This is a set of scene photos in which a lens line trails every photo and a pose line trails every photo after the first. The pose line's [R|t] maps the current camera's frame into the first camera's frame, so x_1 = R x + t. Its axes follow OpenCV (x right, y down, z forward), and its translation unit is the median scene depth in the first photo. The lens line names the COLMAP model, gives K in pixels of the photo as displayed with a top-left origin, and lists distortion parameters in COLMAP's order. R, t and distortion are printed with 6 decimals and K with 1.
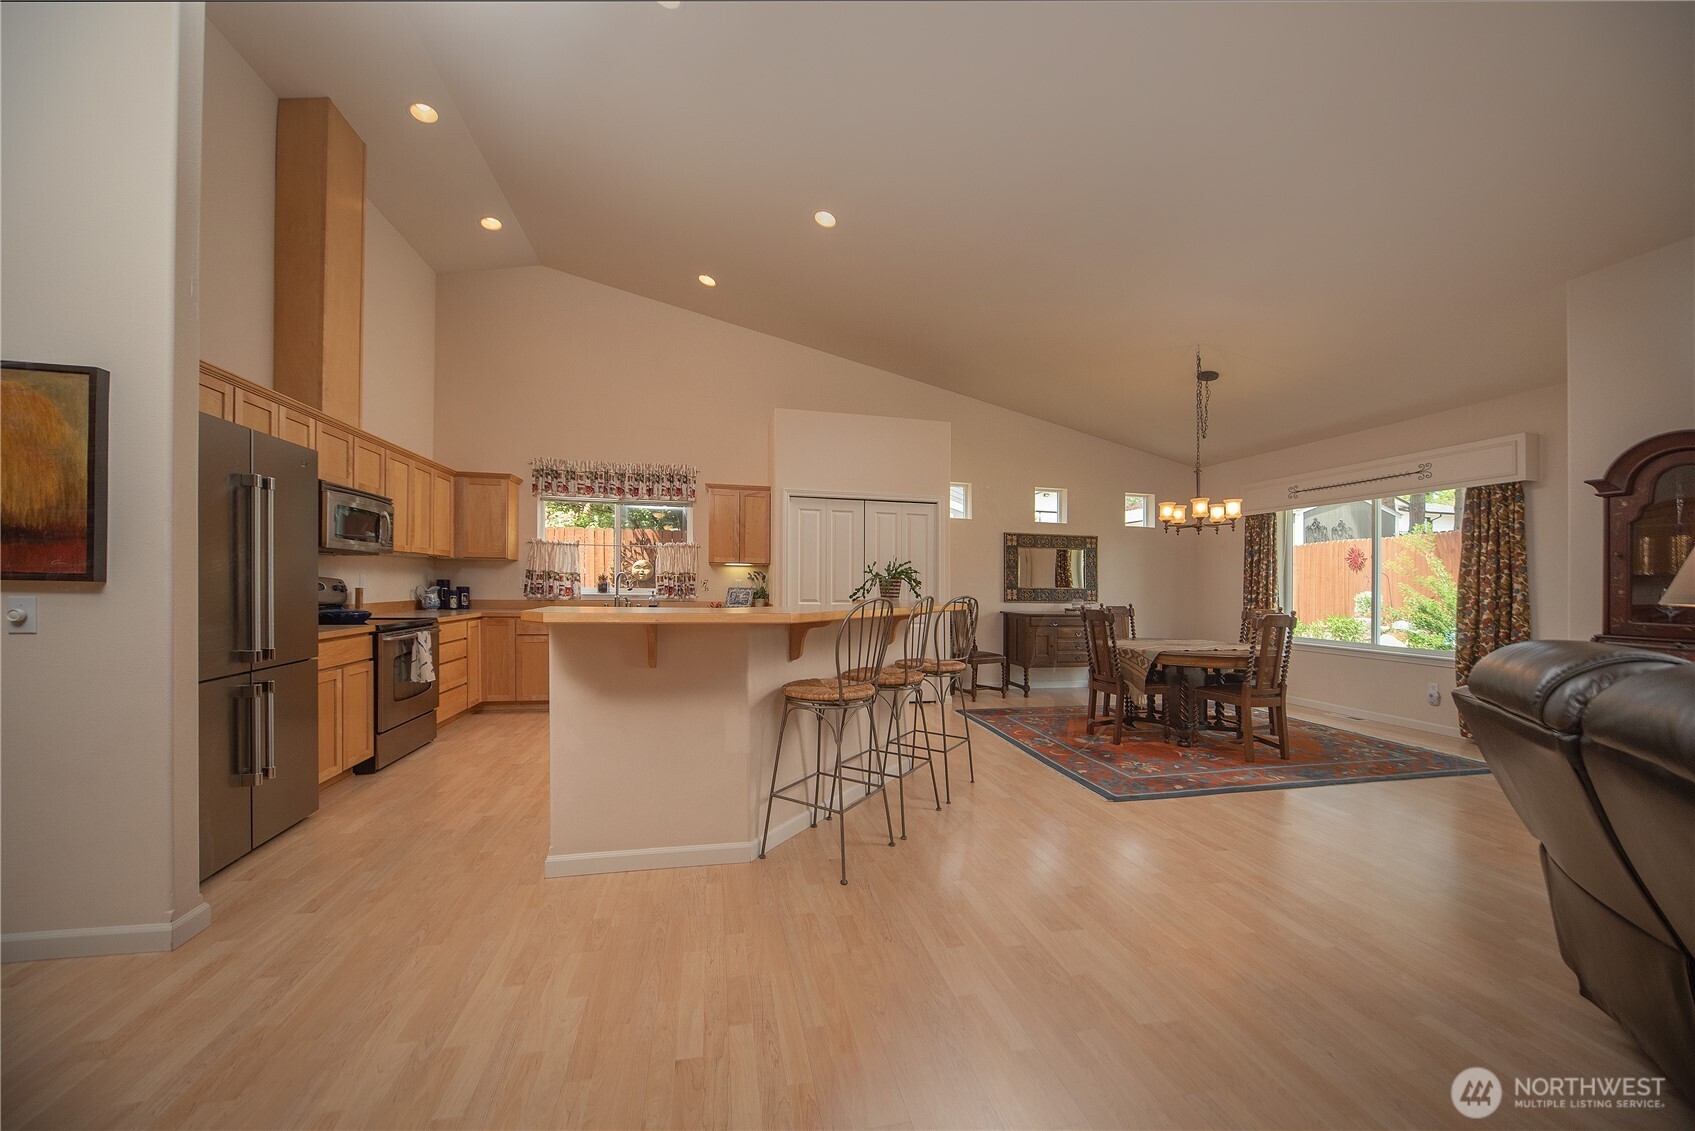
lens RADIAL K [[594.7, 0, 843.7], [0, 594.7, 590.2], [0, 0, 1]] dist [-0.013940, 0.001408]
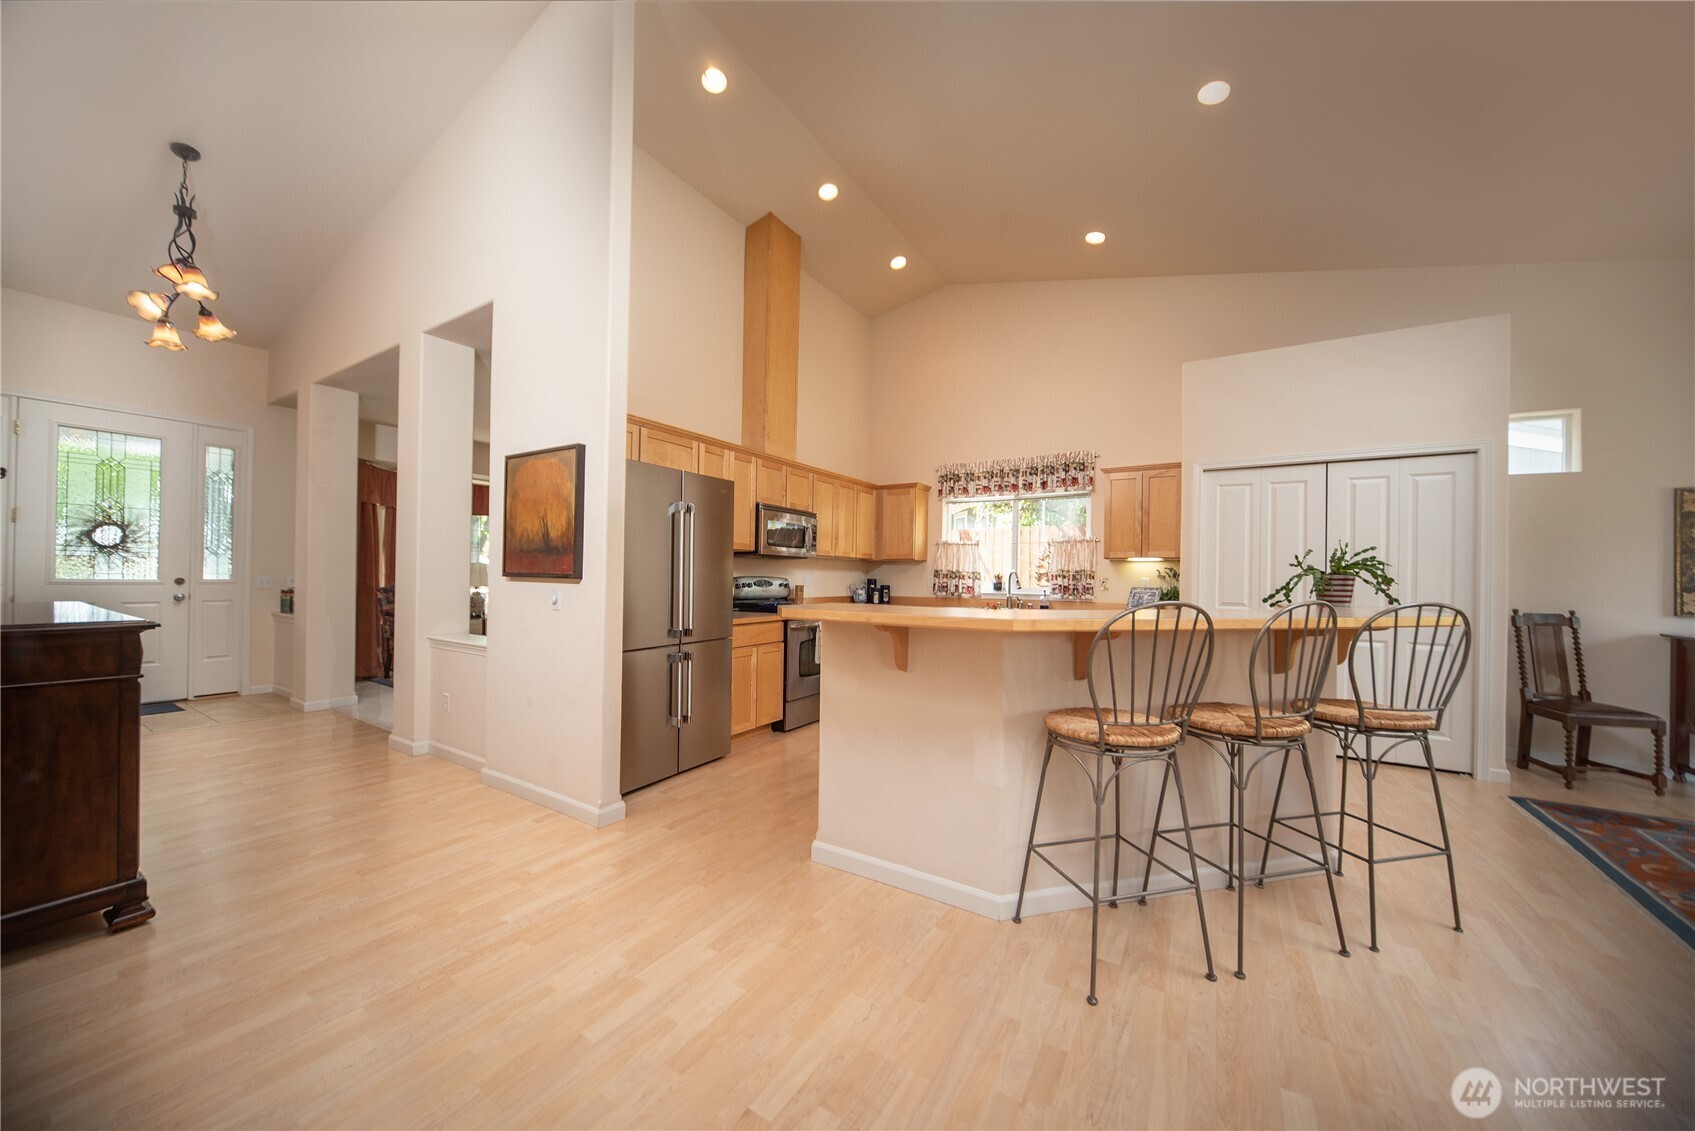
lens RADIAL K [[594.7, 0, 852.0], [0, 594.7, 584.8], [0, 0, 1]] dist [-0.013940, 0.001408]
pose [[0.717943, 0.002419, -0.696097, 0.147115], [-0.008860, 0.999945, -0.005663, 0.001183], [0.696045, 0.010232, 0.717925, 0.149461]]
